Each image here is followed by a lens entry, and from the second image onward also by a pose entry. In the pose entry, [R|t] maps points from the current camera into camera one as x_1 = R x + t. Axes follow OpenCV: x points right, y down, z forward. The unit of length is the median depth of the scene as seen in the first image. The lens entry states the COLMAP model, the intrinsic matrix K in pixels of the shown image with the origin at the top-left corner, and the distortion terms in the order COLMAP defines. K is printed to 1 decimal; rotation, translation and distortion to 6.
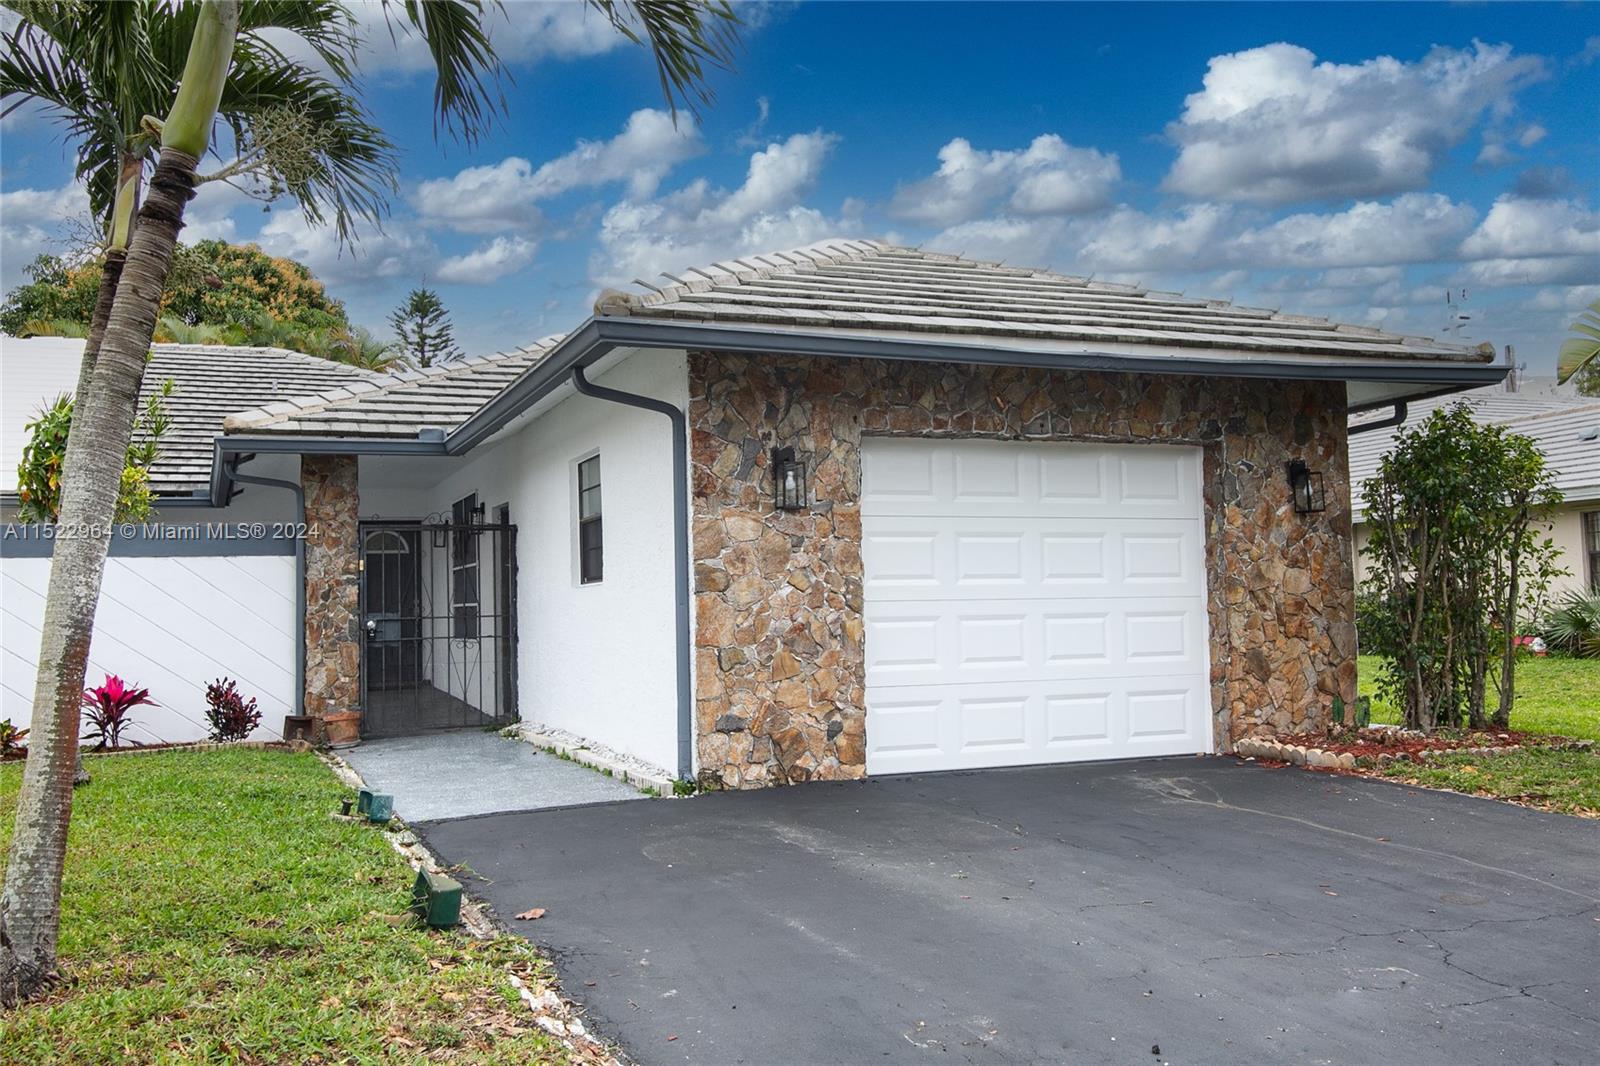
lens RADIAL K [[1446.0, 0, 800.6], [0, 1446.0, 530.1], [0, 0, 1]] dist [0.009605, 0.000902]
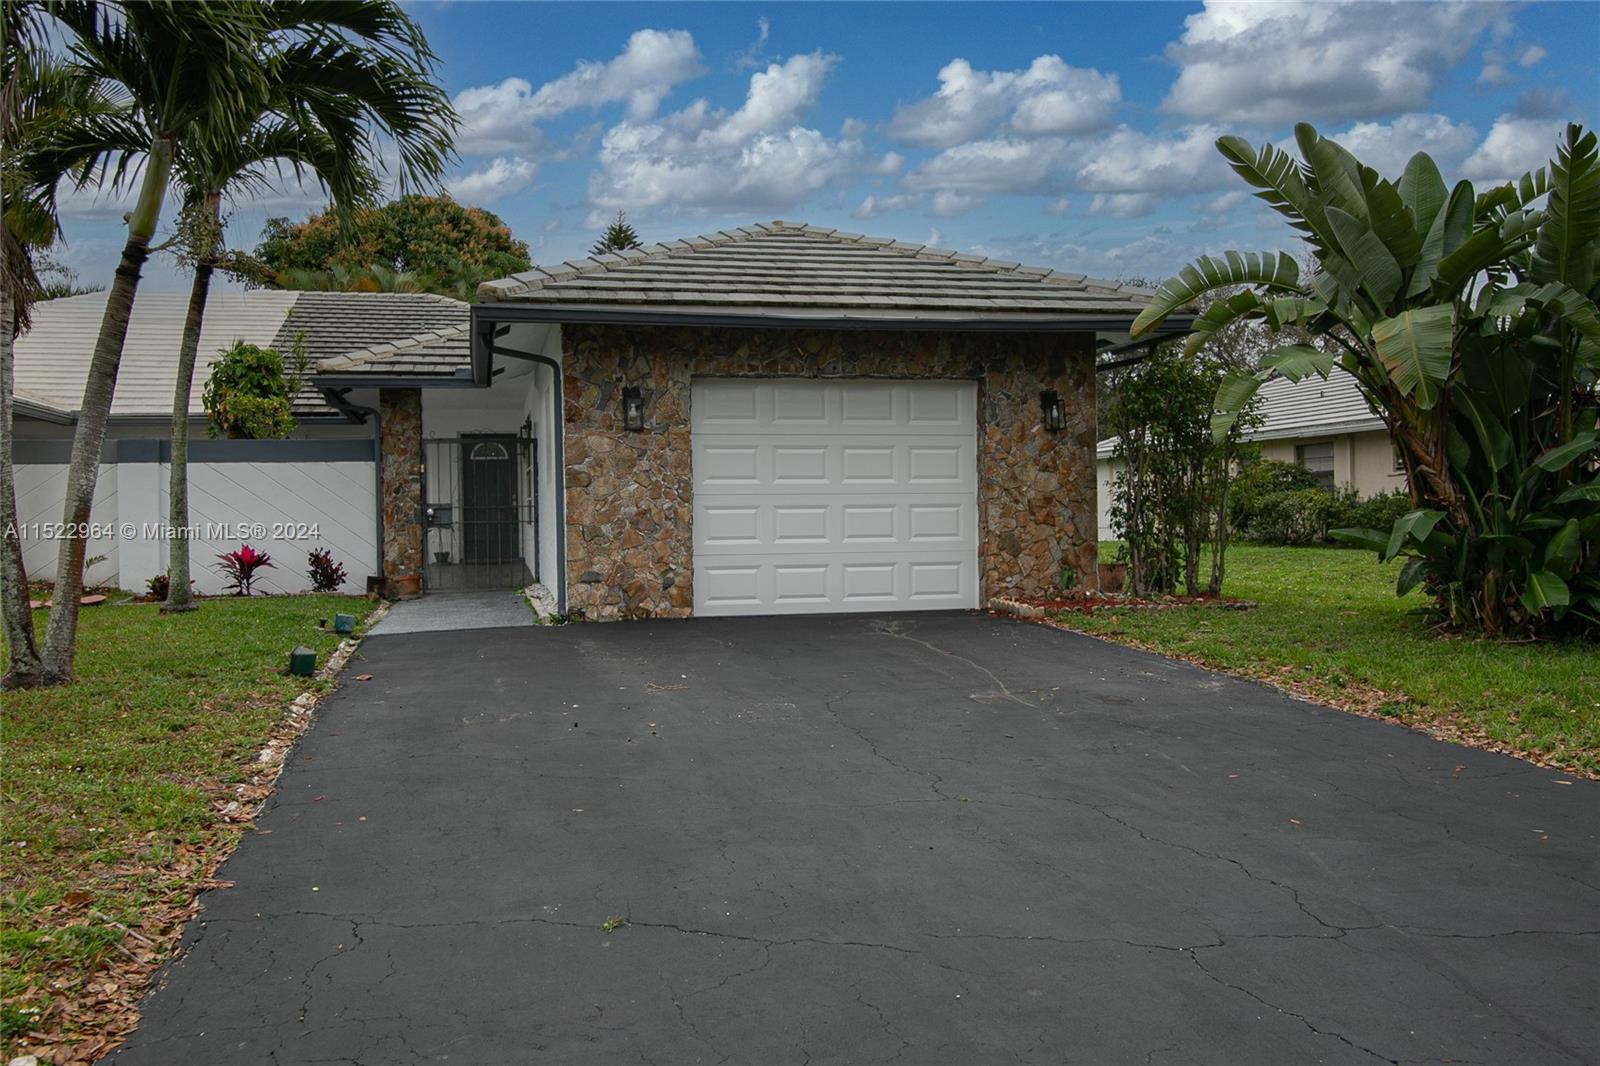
lens RADIAL K [[1349.8, 0, 799.5], [0, 1349.8, 534.4], [0, 0, 1]] dist [0.002724, 0.009406]
pose [[0.987967, 0.009540, -0.154367, 0.319579], [0.001672, 0.997378, 0.072343, -0.007047], [0.154653, -0.071730, 0.985361, -0.270111]]
